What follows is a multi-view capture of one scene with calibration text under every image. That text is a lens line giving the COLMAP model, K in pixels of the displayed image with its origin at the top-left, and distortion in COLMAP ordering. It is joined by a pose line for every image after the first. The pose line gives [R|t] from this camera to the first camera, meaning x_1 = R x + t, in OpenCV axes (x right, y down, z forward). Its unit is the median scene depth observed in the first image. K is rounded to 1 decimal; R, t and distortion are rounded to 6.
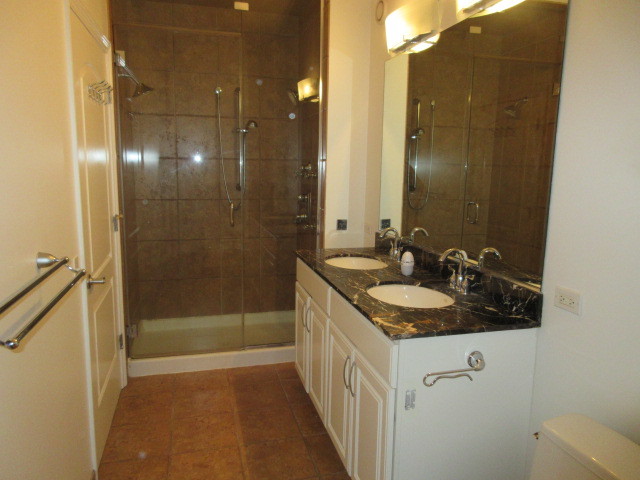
lens RADIAL K [[476.9, 0, 321.7], [0, 476.9, 238.7], [0, 0, 1]] dist [0.004372, 0.000148]
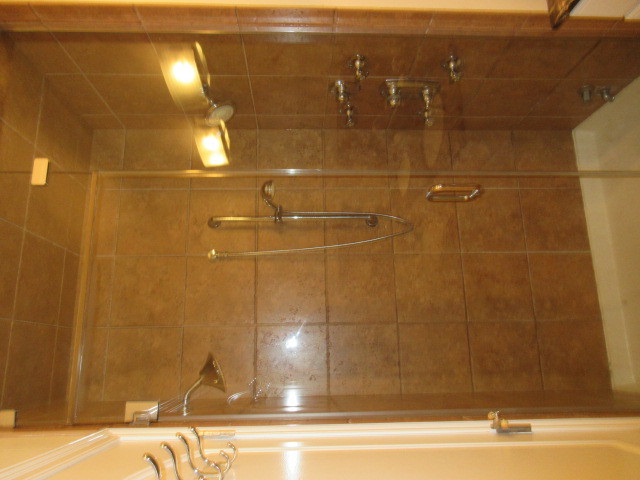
lens RADIAL K [[476.9, 0, 320.7], [0, 476.9, 241.6], [0, 0, 1]] dist [0.004372, 0.000148]
pose [[-0.020982, -0.999249, -0.032565, -0.190530], [0.994662, -0.017571, -0.101684, -0.119732], [0.101035, -0.034525, 0.994284, 0.435446]]
